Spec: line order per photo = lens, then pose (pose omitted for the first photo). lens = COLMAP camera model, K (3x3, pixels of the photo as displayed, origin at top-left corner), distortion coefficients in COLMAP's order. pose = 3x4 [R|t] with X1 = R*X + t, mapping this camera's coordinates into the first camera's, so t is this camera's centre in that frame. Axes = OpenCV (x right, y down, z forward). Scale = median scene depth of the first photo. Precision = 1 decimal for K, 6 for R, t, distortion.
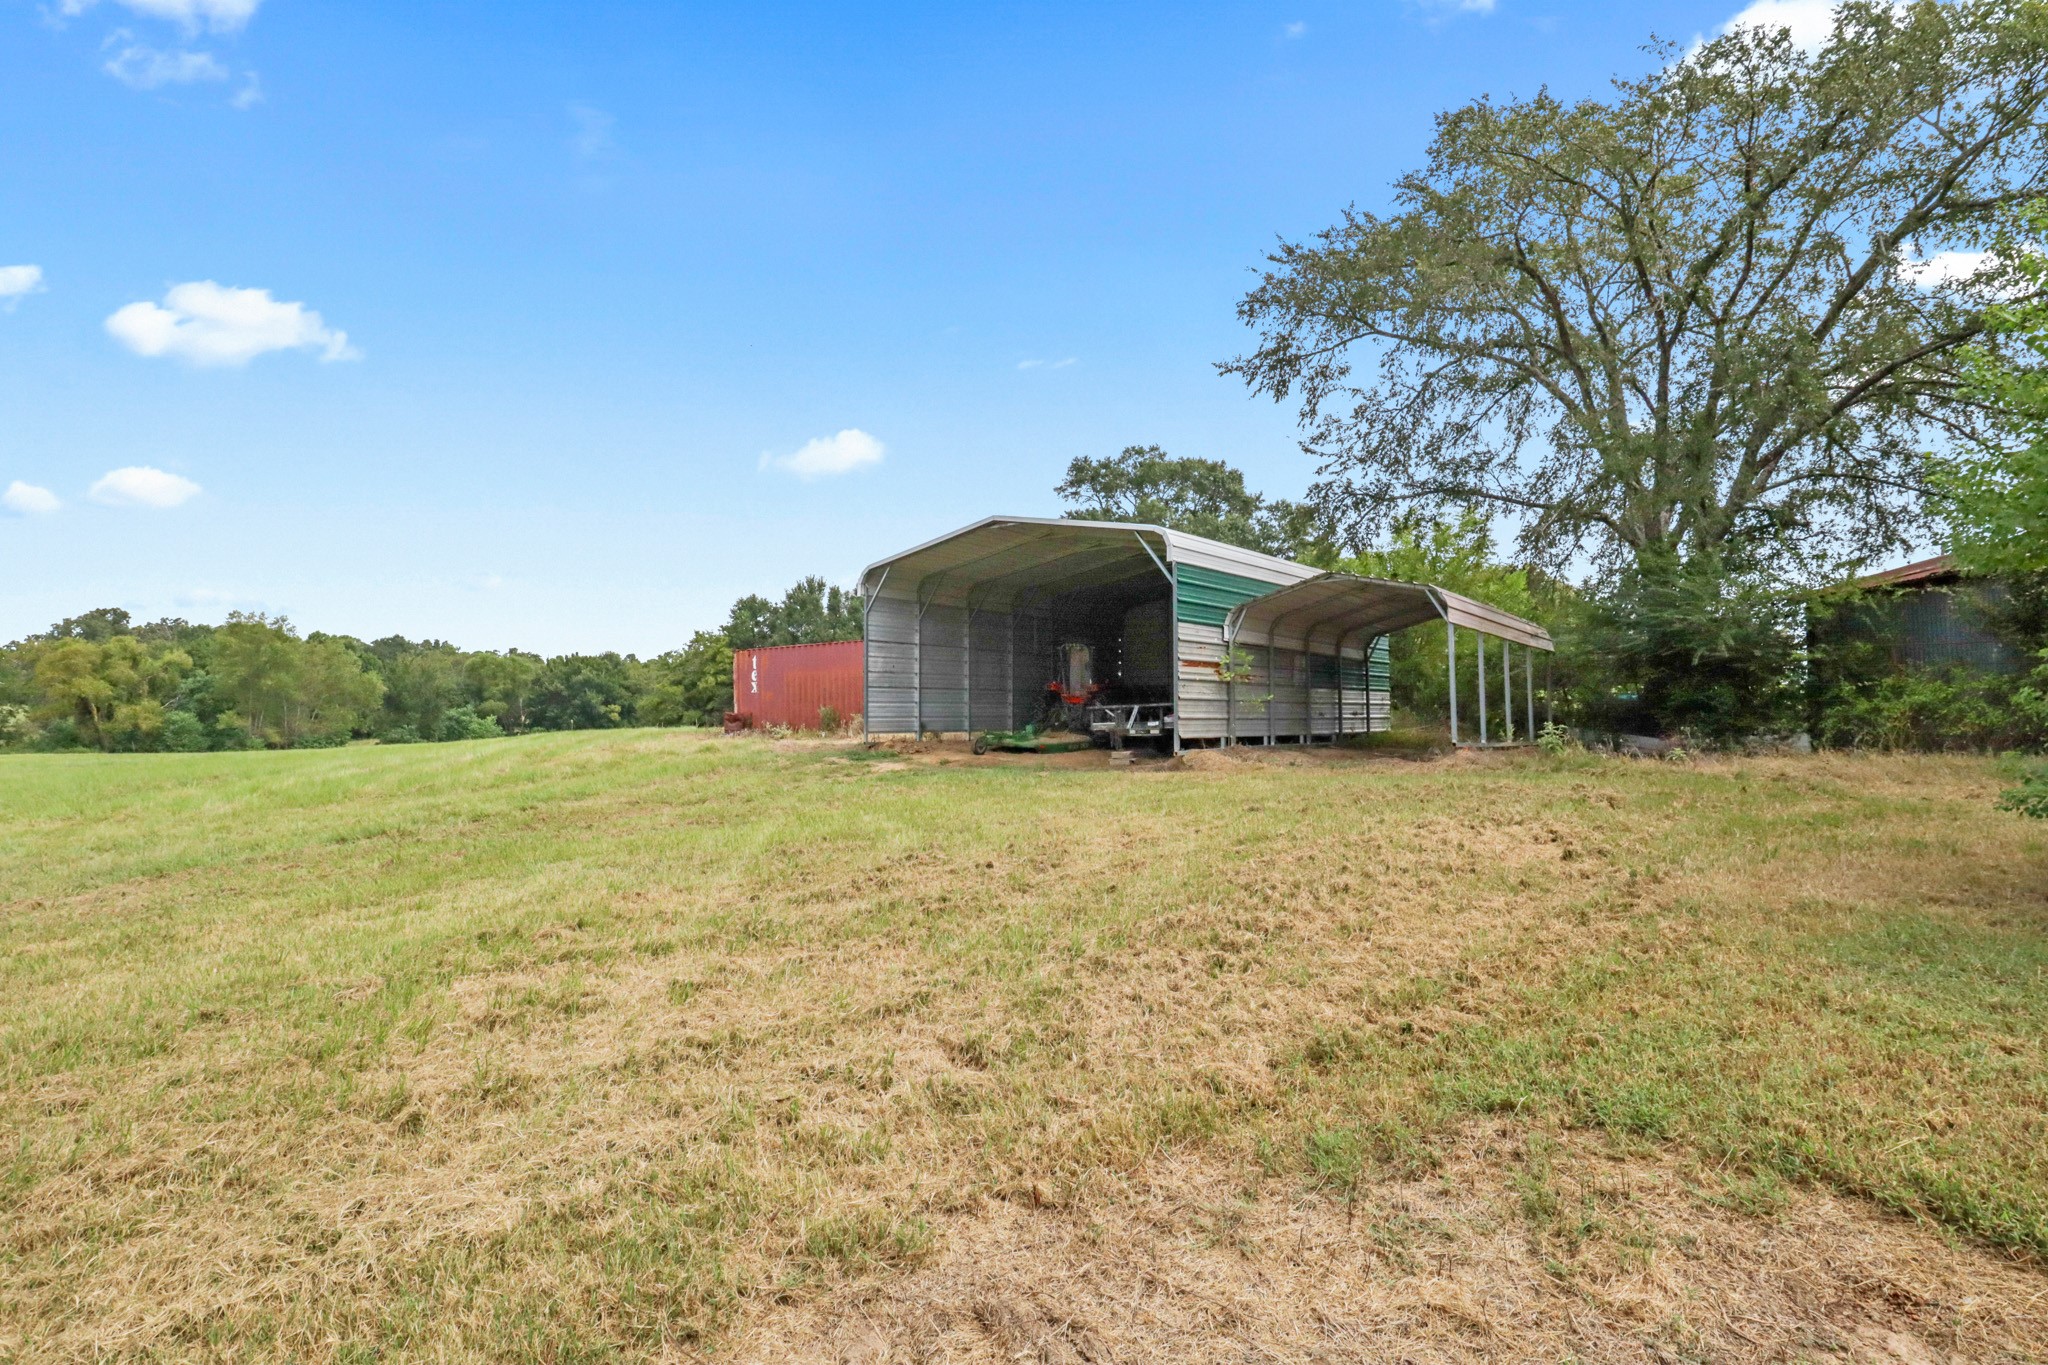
lens RADIAL K [[1045.6, 0, 1035.7], [0, 1045.6, 702.5], [0, 0, 1]] dist [-0.040515, 0.005839]
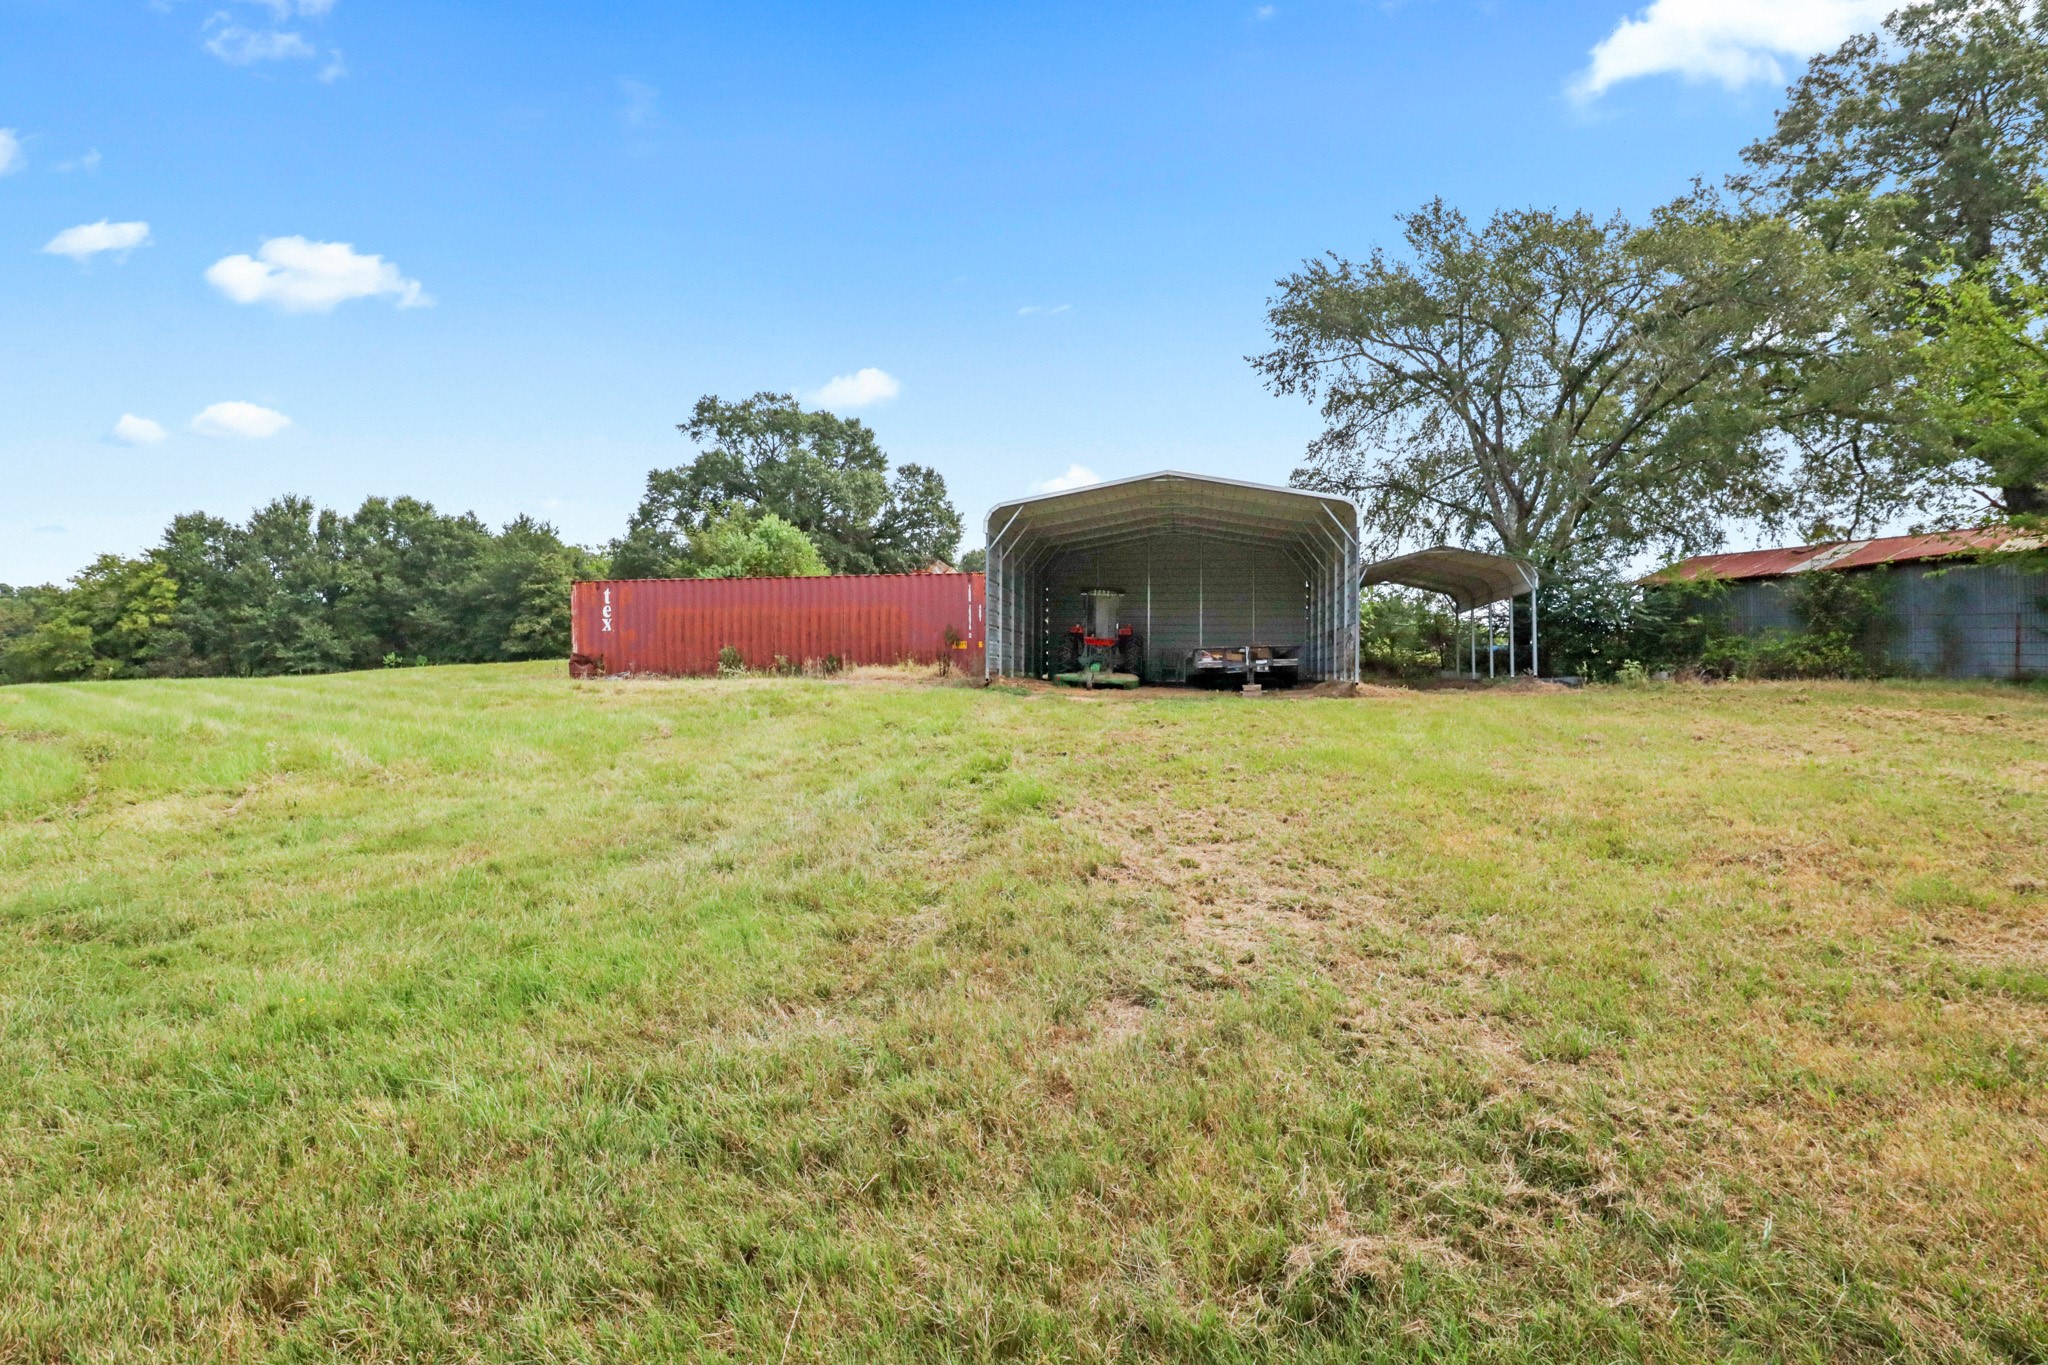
lens RADIAL K [[1045.6, 0, 1061.0], [0, 1045.6, 674.9], [0, 0, 1]] dist [-0.040515, 0.005839]
pose [[0.859388, 0.007066, 0.511274, -0.115338], [-0.012674, 0.999892, 0.007485, 0.004841], [-0.511166, -0.012913, 0.859385, 0.017473]]
